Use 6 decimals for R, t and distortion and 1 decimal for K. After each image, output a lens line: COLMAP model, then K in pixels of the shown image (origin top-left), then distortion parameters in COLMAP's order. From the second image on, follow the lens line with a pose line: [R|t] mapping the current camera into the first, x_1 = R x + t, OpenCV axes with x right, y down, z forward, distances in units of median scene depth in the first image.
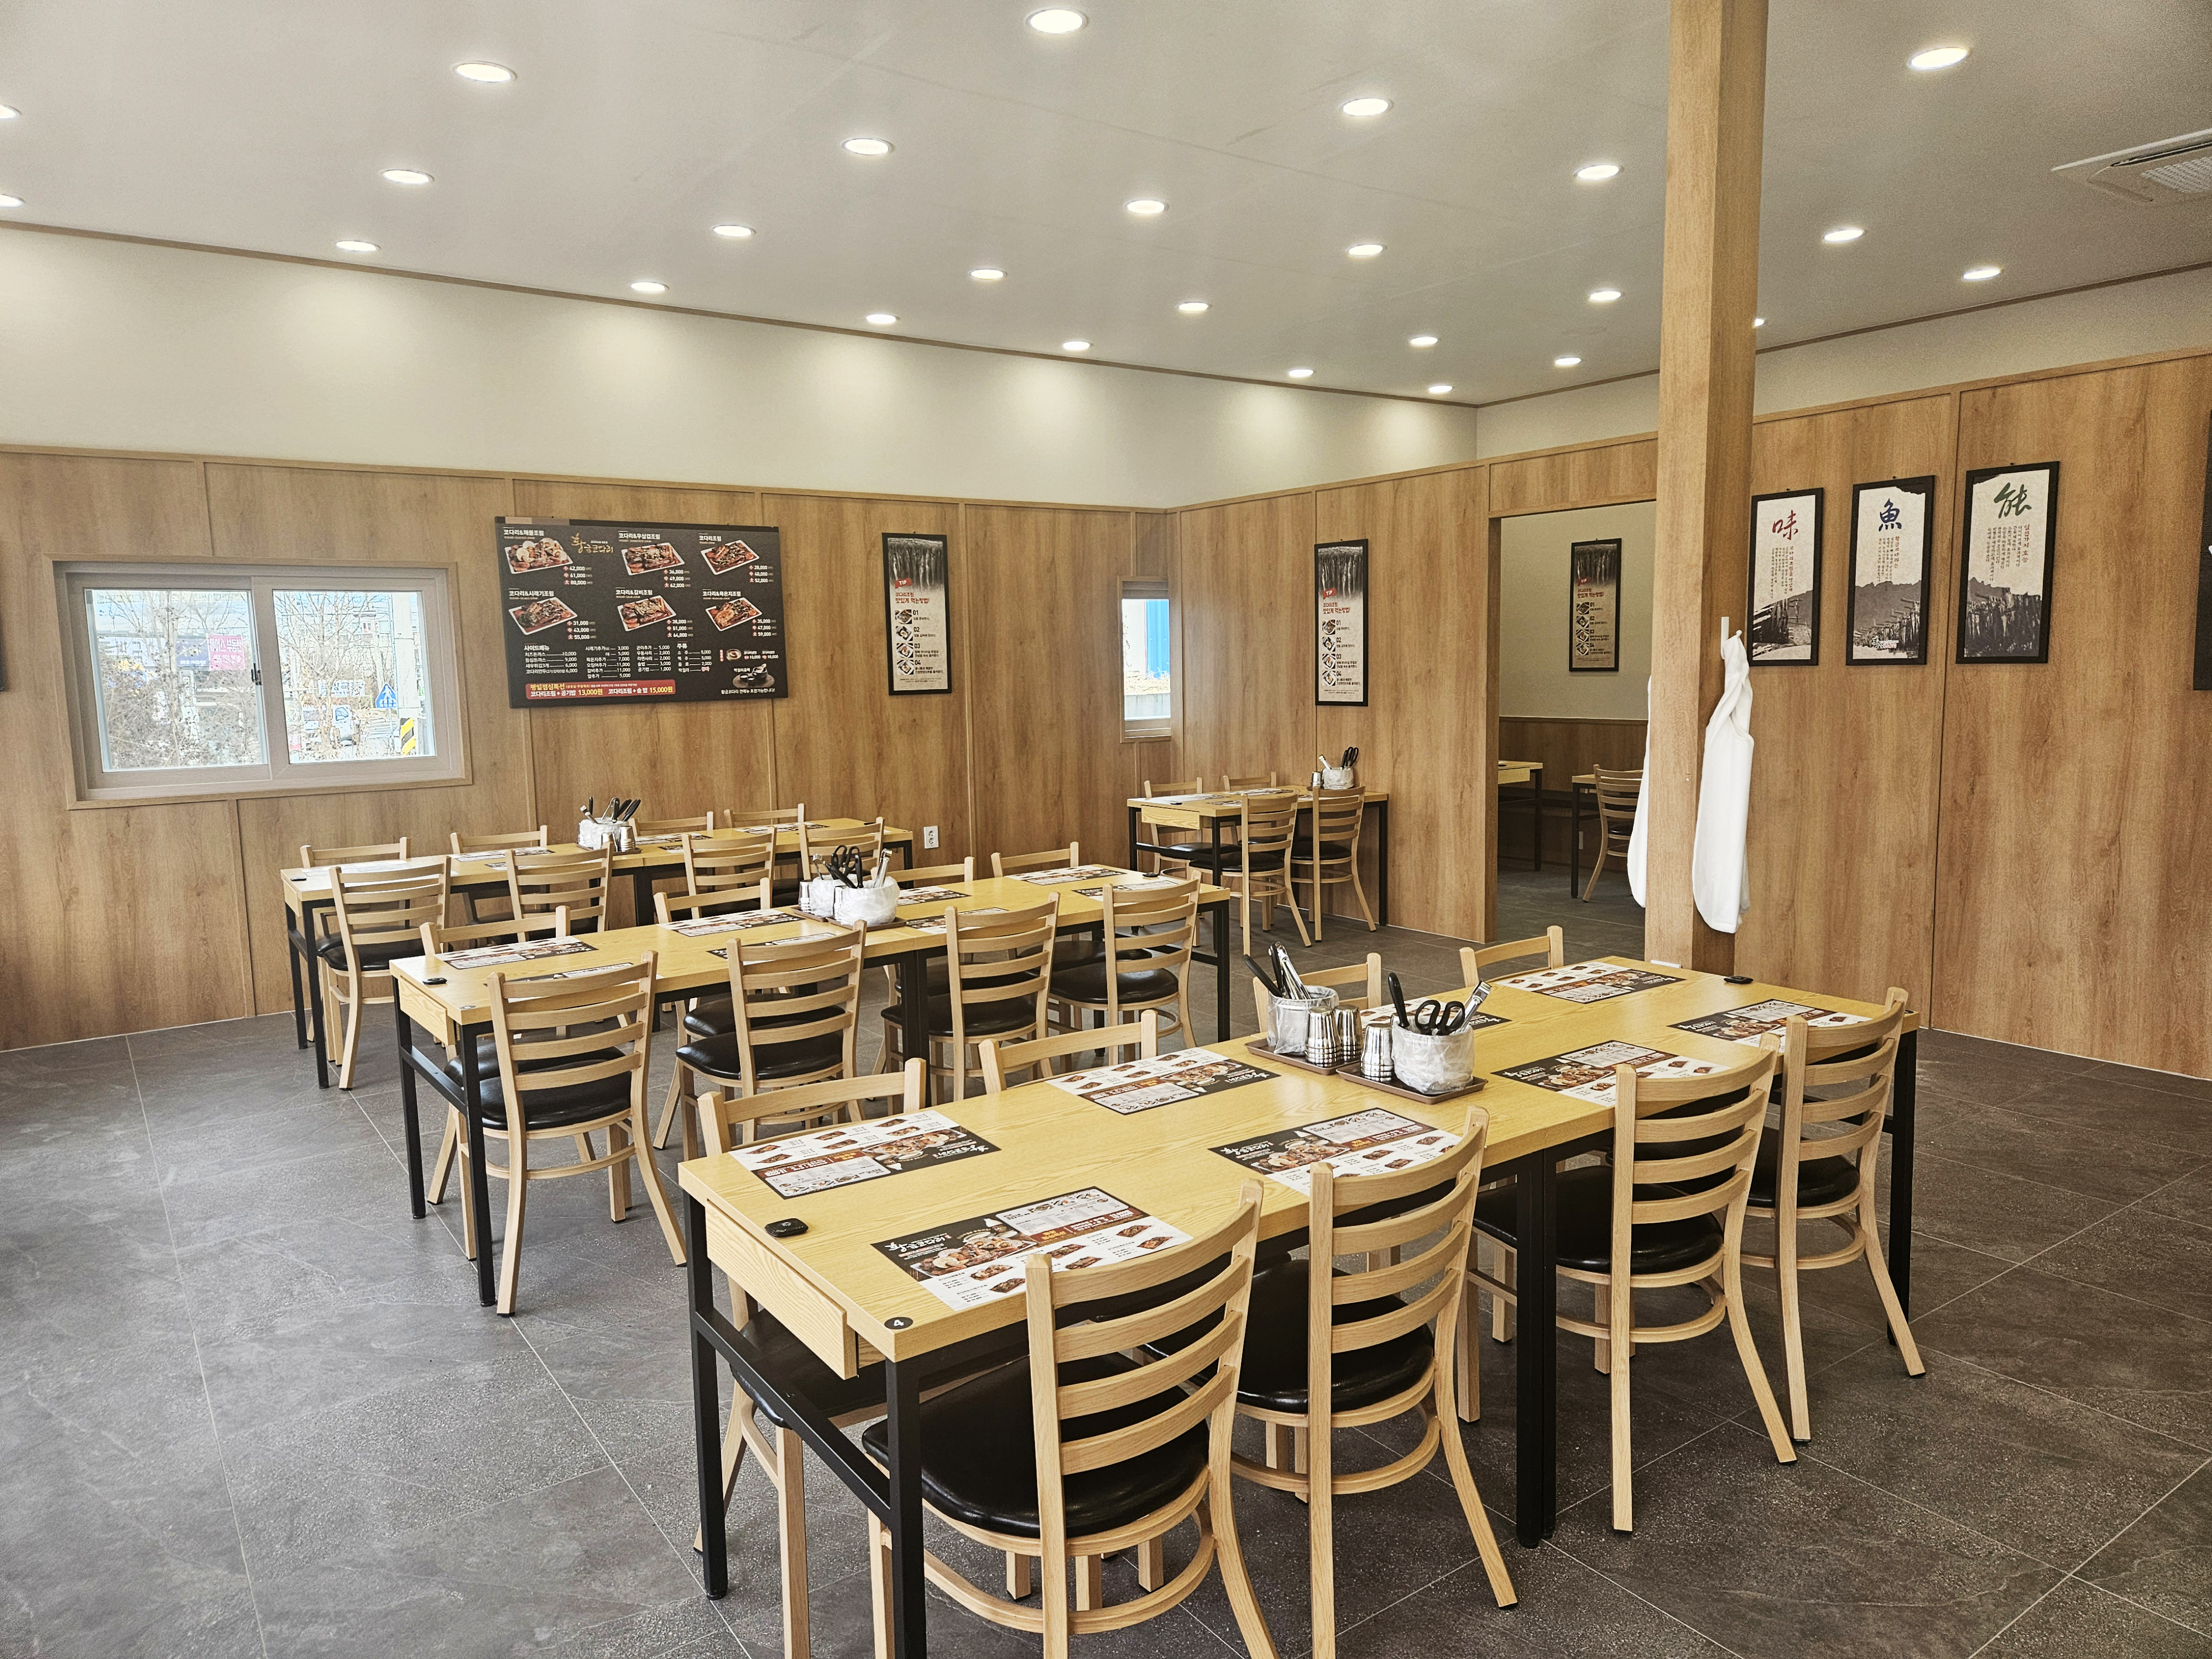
lens RADIAL K [[1451.8, 0, 1110.6], [0, 1451.8, 823.5], [0, 0, 1]] dist [0.060689, -0.060704]
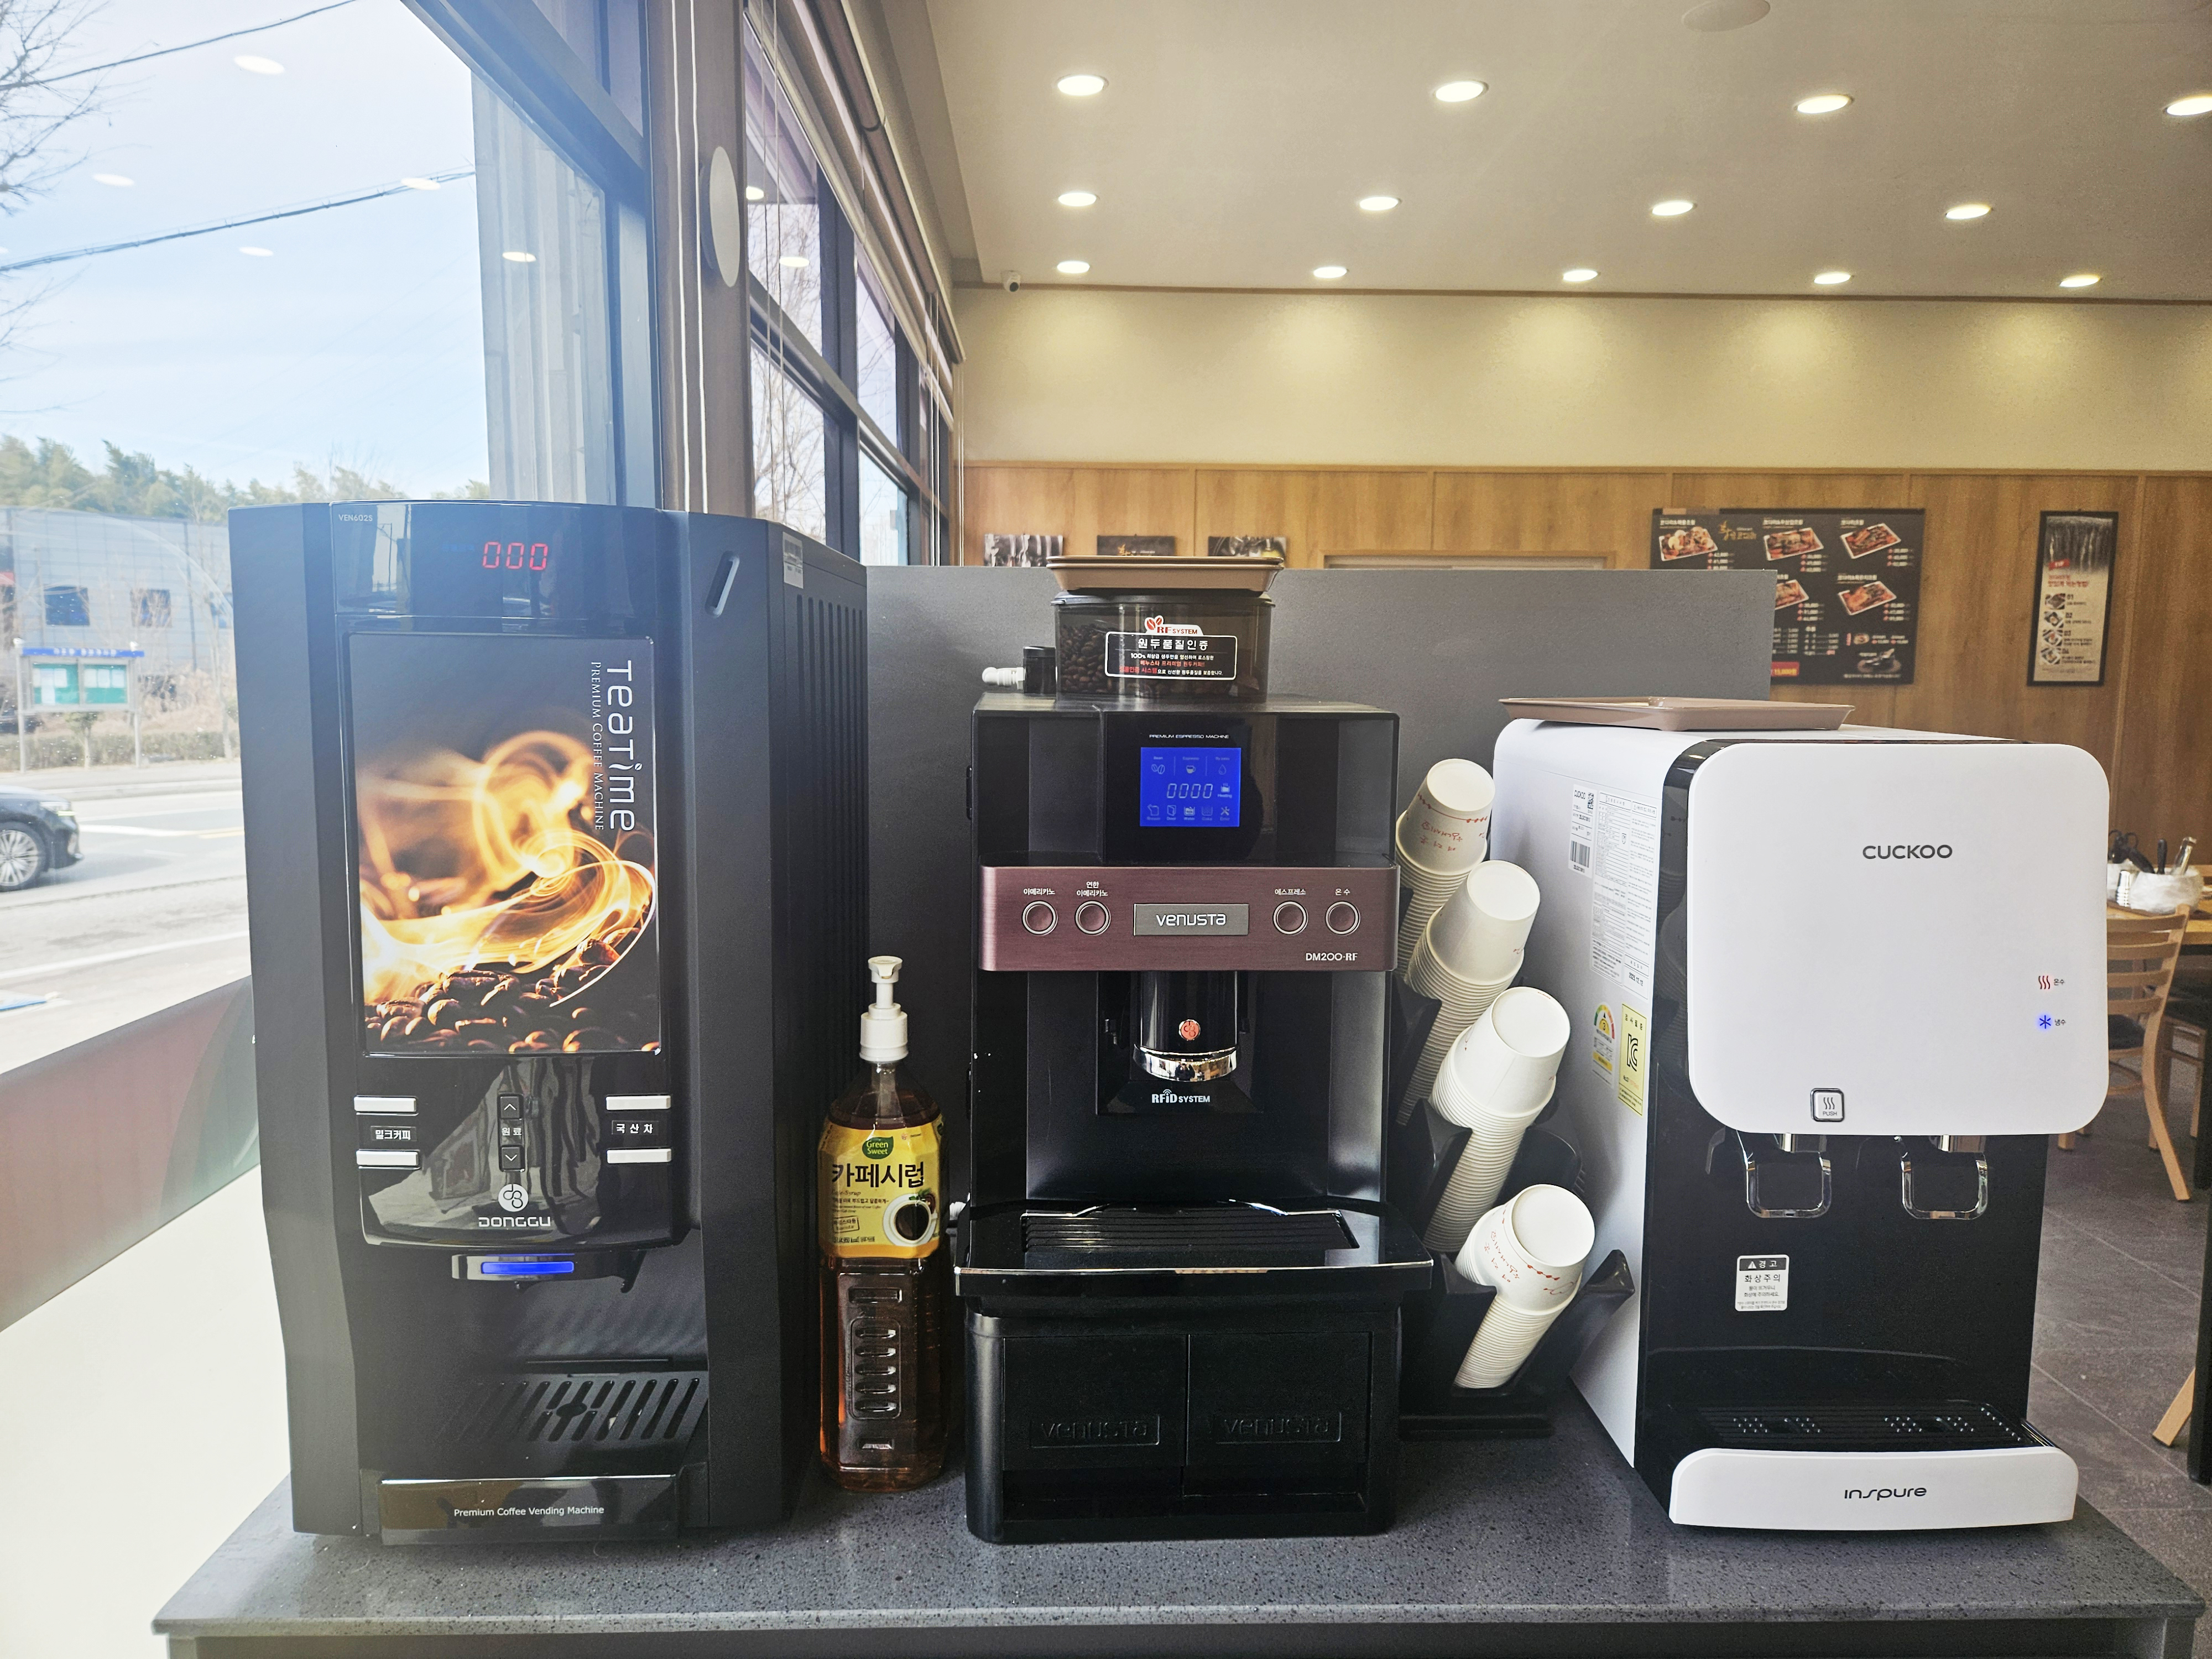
lens RADIAL K [[1451.8, 0, 1110.6], [0, 1451.8, 823.5], [0, 0, 1]] dist [0.060689, -0.060704]
pose [[0.828984, 0.091223, -0.551783, -0.118991], [-0.088193, 0.995586, 0.032094, 0.022818], [0.552275, 0.022058, 0.833370, -0.116114]]
